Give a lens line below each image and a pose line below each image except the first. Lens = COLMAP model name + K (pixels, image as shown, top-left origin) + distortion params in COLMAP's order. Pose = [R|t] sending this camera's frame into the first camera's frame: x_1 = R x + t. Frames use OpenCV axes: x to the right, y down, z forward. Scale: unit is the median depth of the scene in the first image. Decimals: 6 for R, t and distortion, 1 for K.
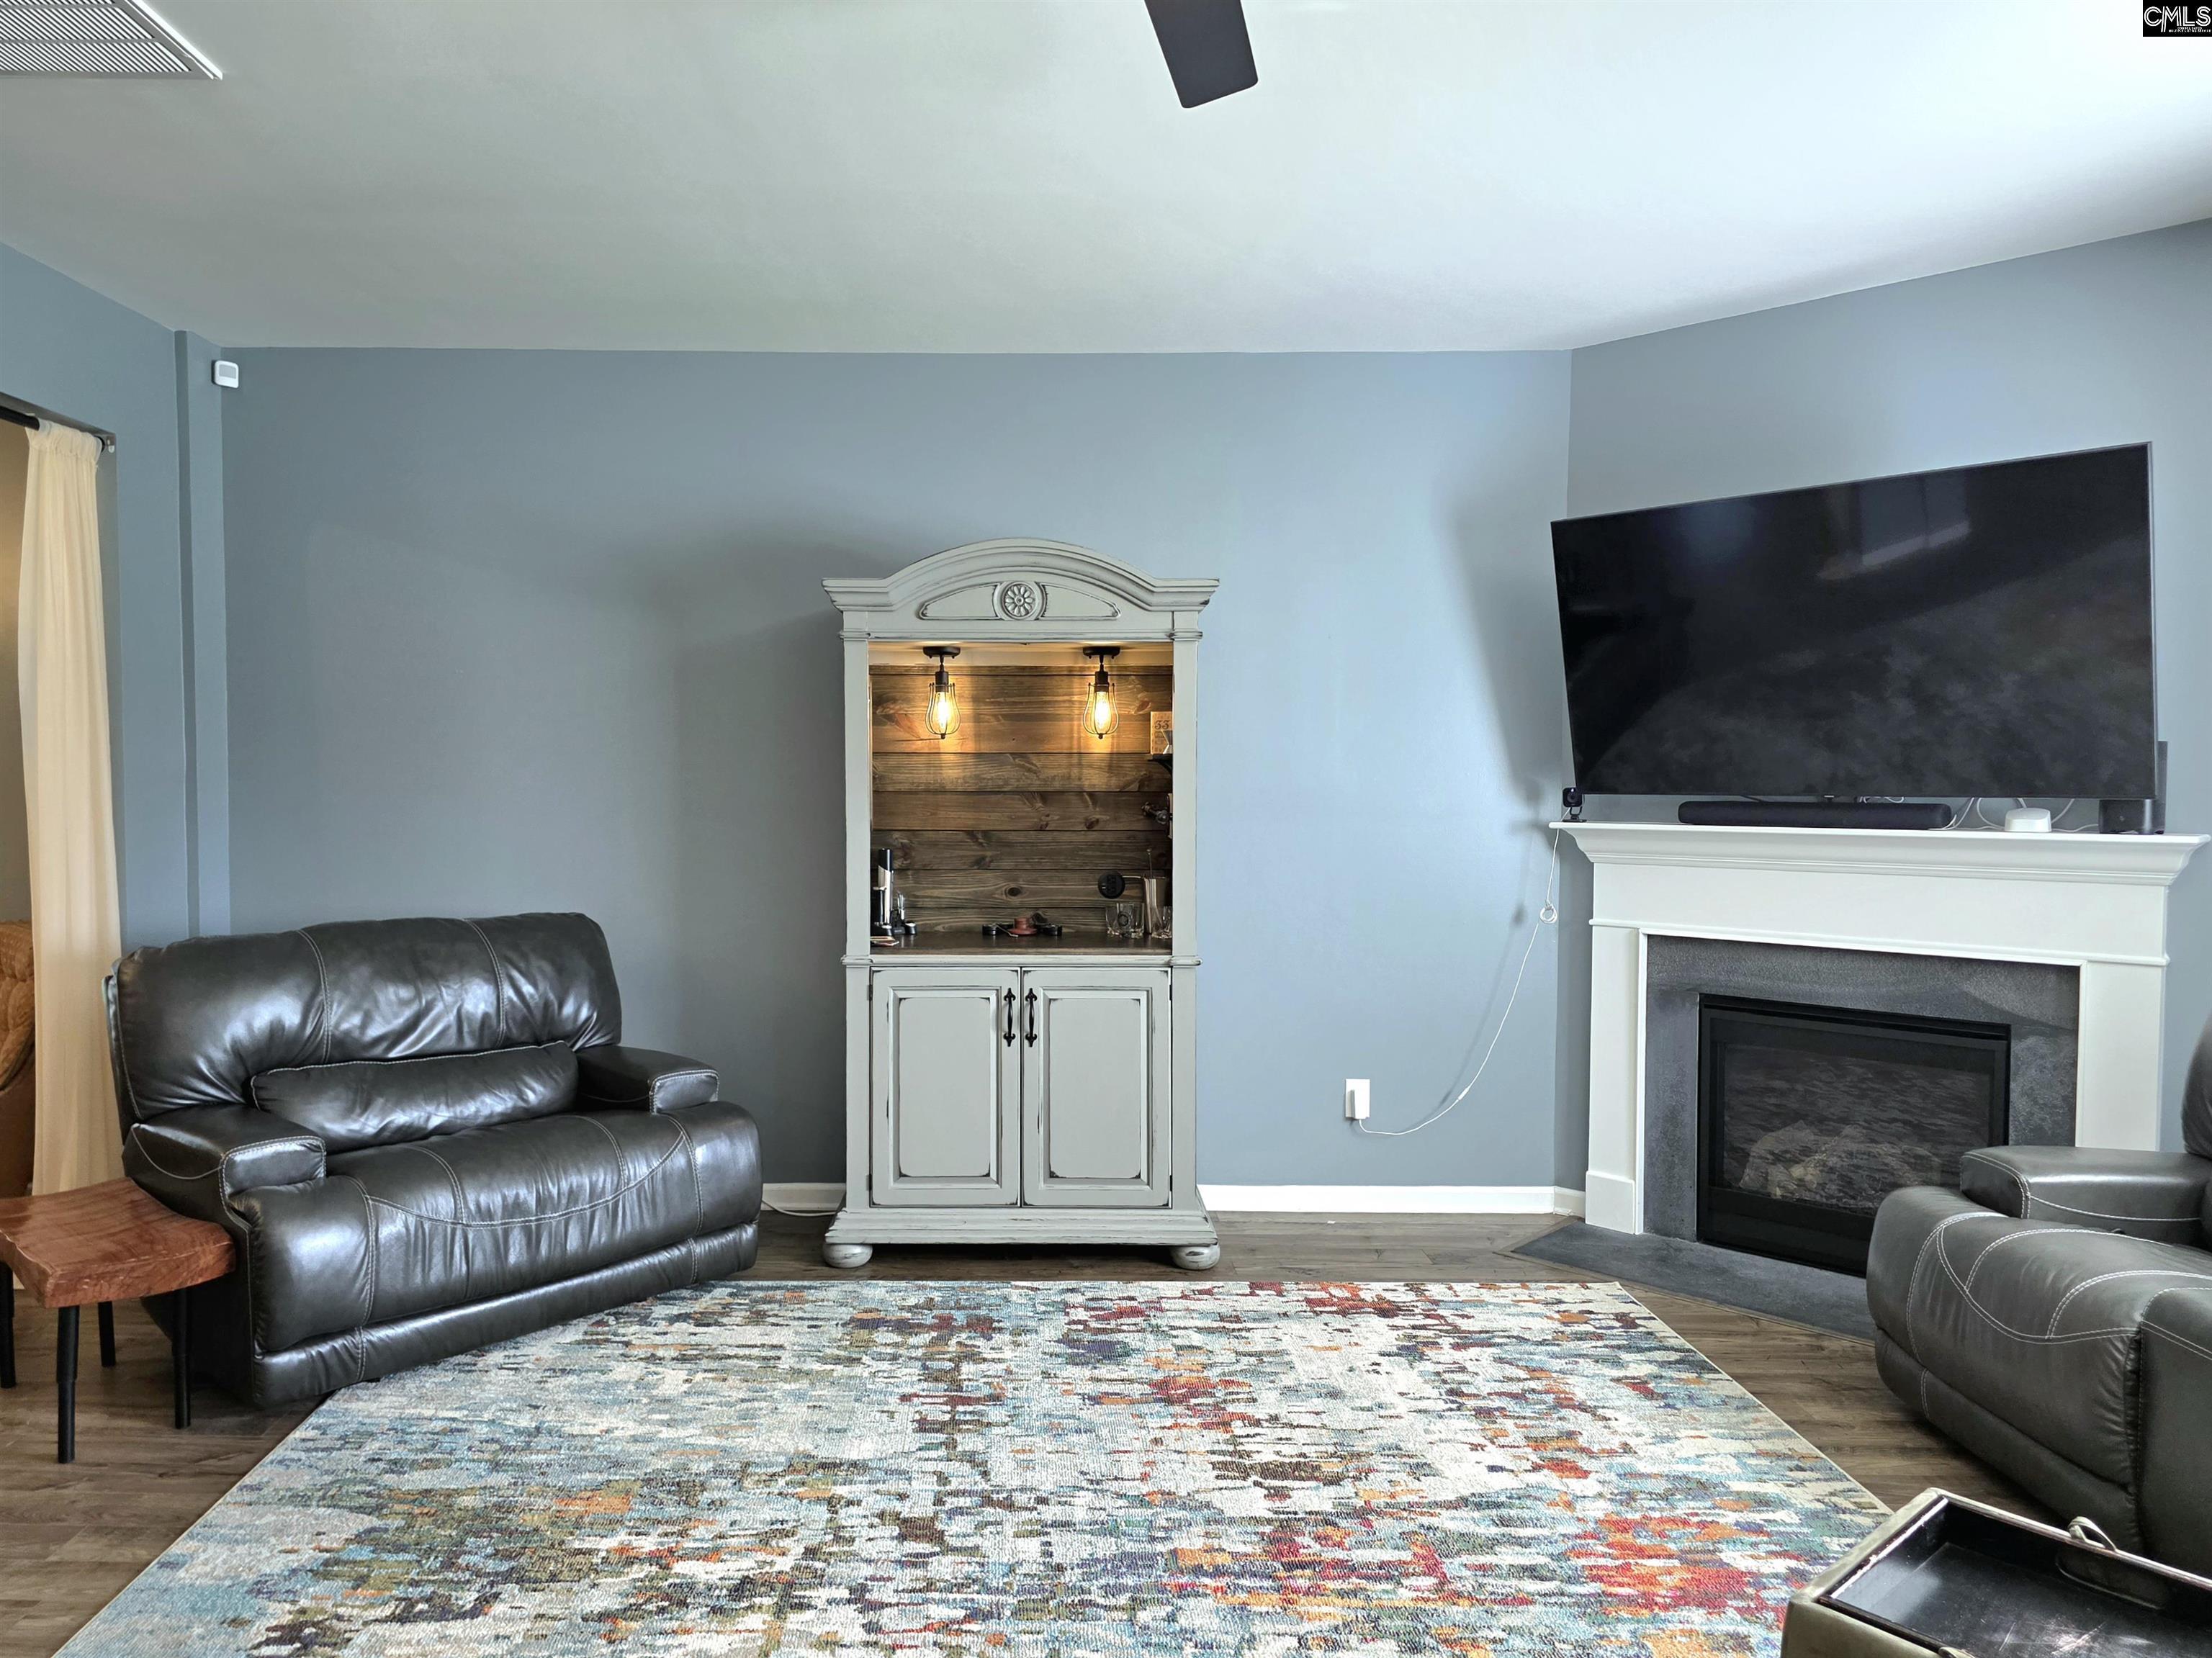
lens RADIAL K [[1505.8, 0, 1115.8], [0, 1505.8, 811.6], [0, 0, 1]] dist [0.063093, -0.048991]
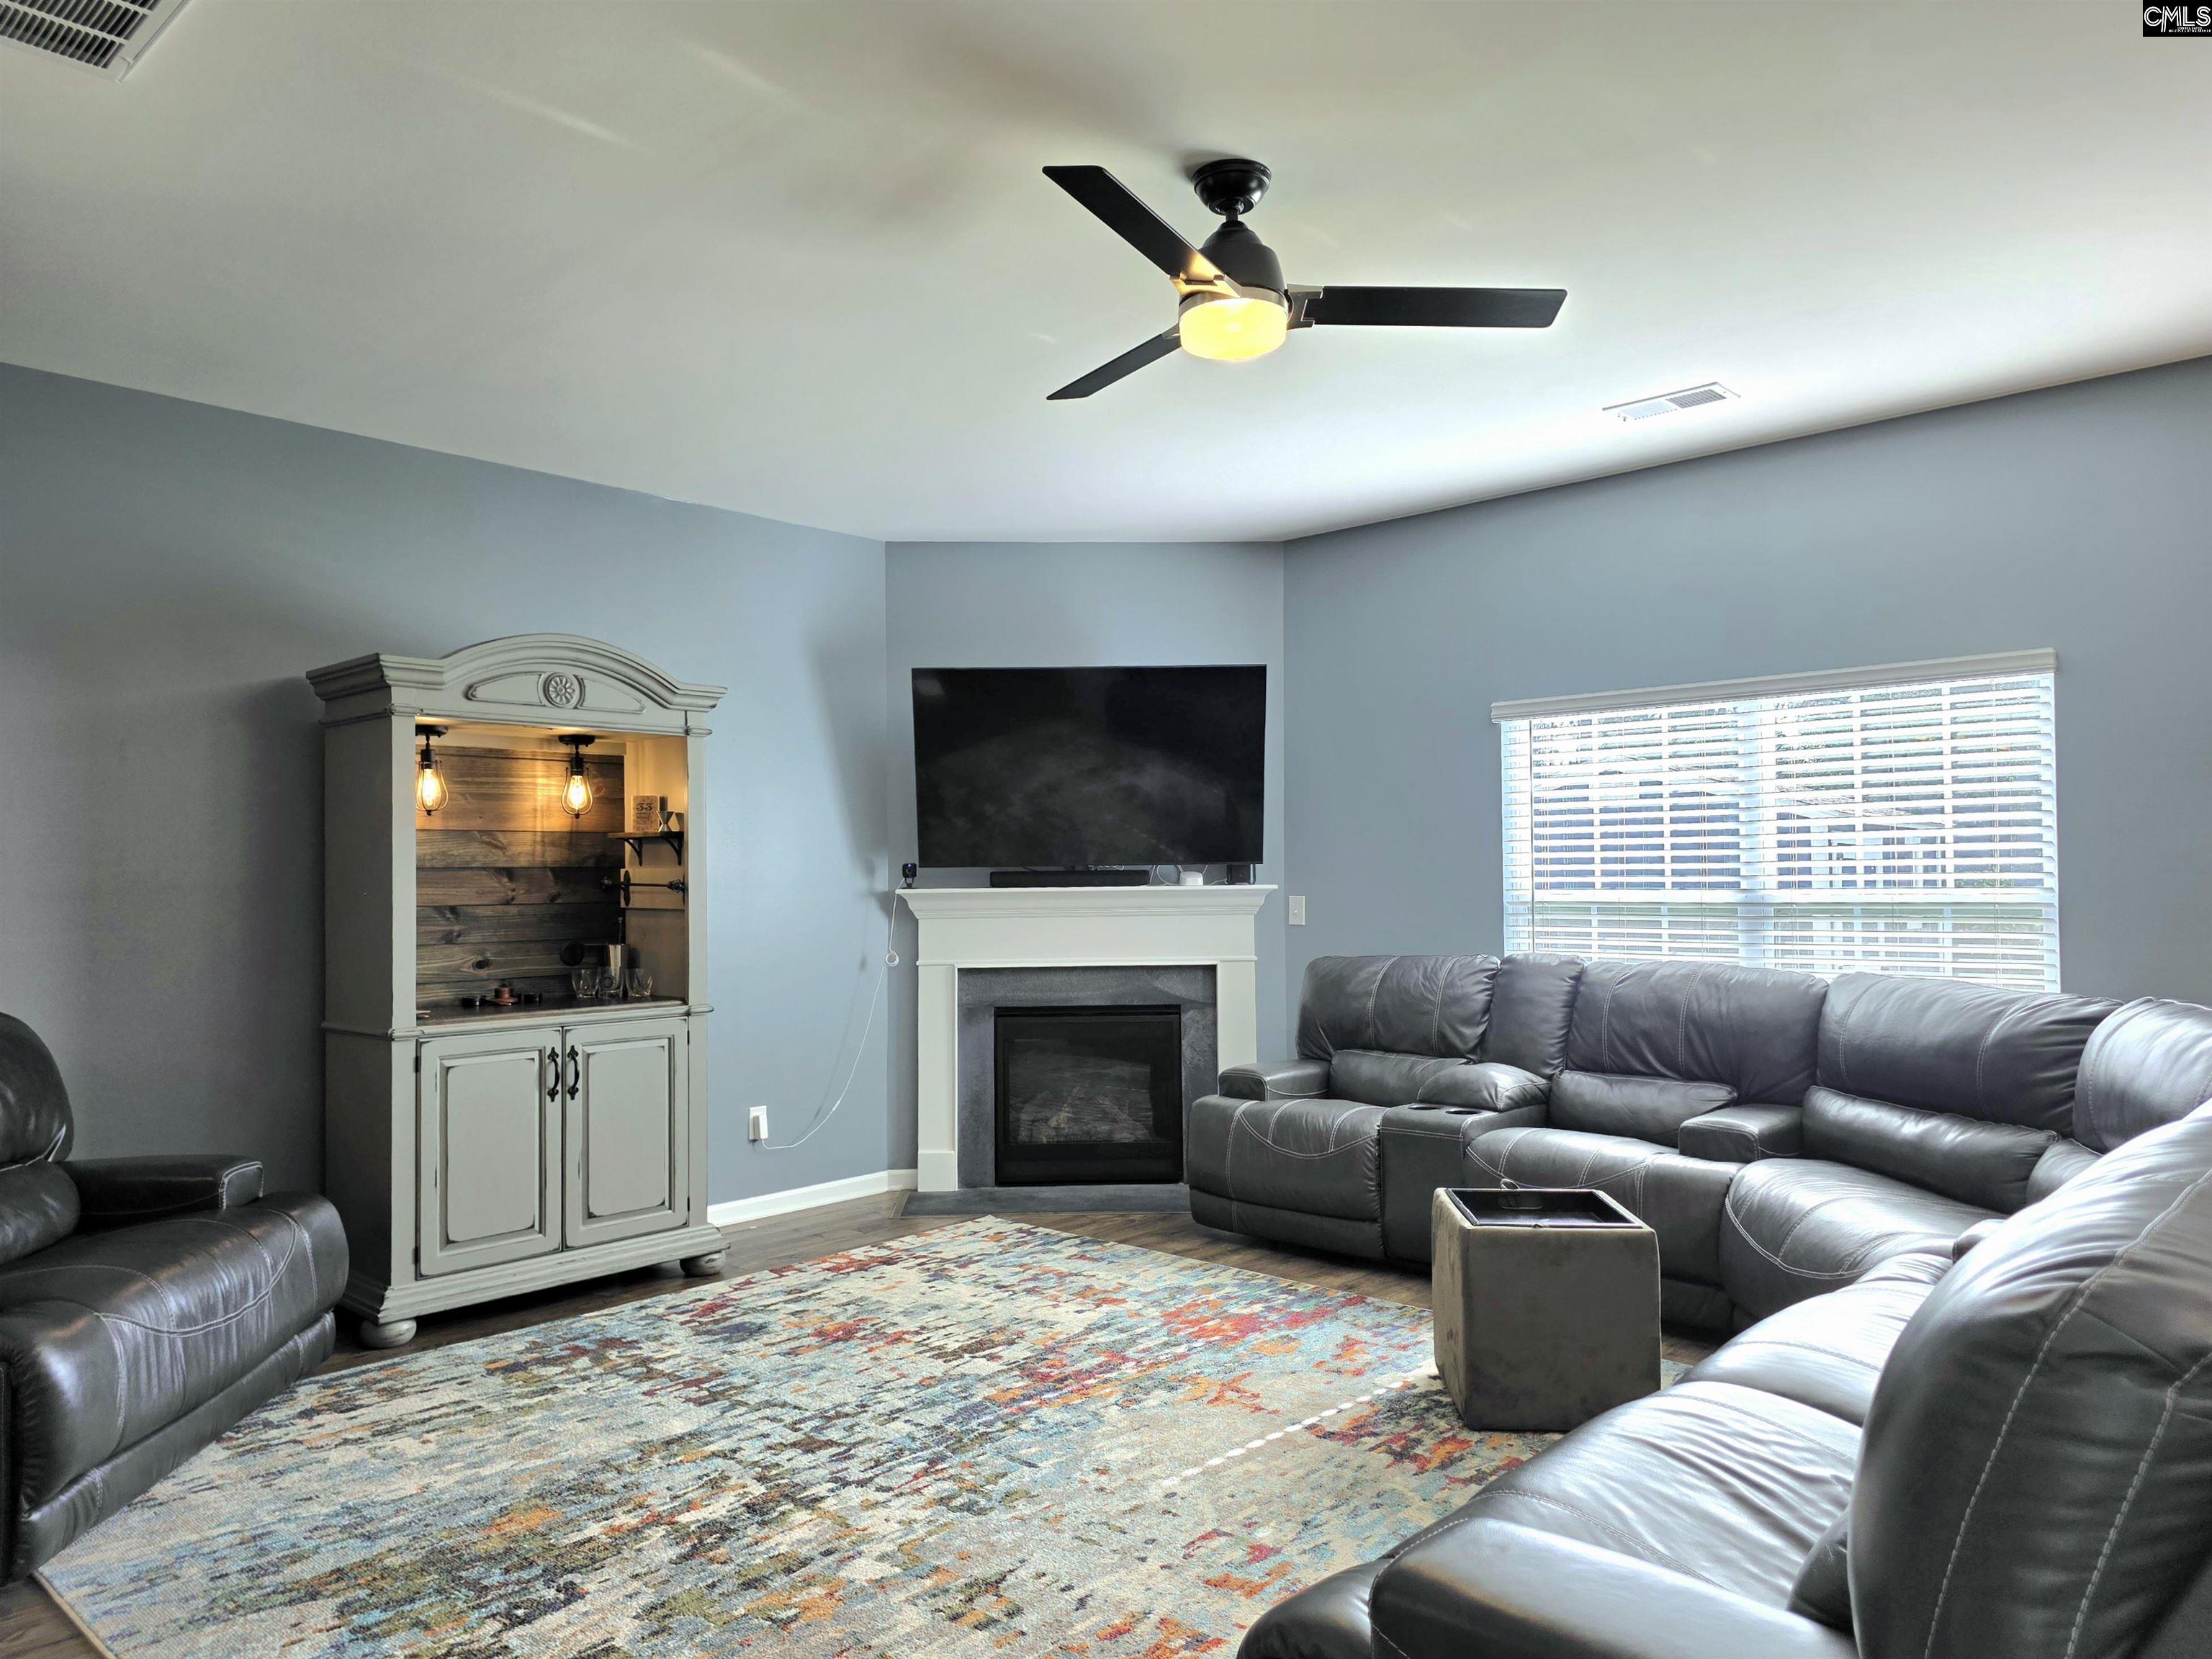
lens RADIAL K [[1505.9, 0, 1044.5], [0, 1505.9, 832.8], [0, 0, 1]] dist [0.063093, -0.048991]
pose [[0.694474, 0.014893, 0.719364, -0.641143], [0.029783, 0.998334, -0.049420, 0.030135], [-0.718901, 0.055746, 0.692873, -0.013563]]
